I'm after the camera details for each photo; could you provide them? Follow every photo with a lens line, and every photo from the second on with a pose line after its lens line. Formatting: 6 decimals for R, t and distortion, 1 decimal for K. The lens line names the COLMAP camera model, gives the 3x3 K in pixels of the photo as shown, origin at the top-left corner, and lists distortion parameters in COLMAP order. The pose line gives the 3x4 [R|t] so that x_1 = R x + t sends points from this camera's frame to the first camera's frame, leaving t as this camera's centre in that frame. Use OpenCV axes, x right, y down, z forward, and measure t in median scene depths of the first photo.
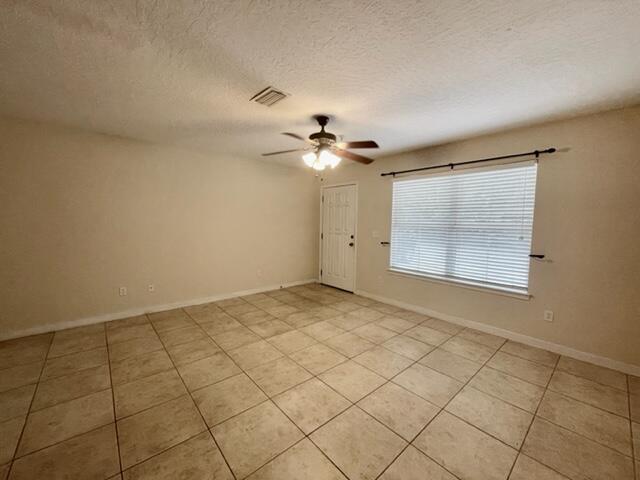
lens RADIAL K [[259.7, 0, 318.8], [0, 259.7, 239.6], [0, 0, 1]] dist [-0.001190, -0.000144]
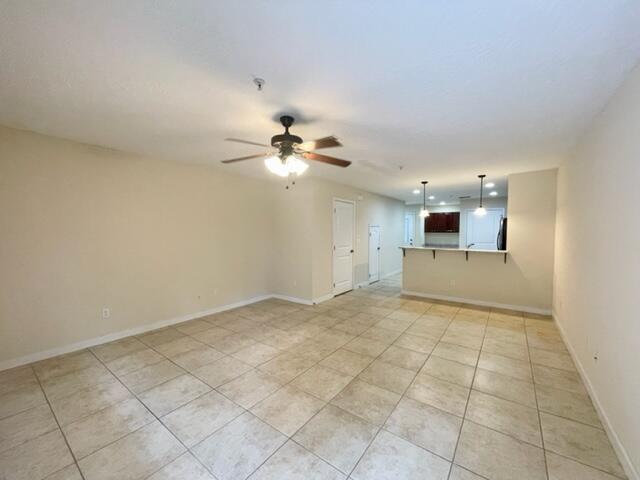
lens RADIAL K [[259.7, 0, 318.8], [0, 259.7, 239.6], [0, 0, 1]] dist [-0.001190, -0.000144]
pose [[-0.975020, -0.009550, -0.221912, 0.102921], [-0.033183, 0.994126, 0.103016, -0.152405], [0.219625, 0.107806, -0.969610, 1.922747]]
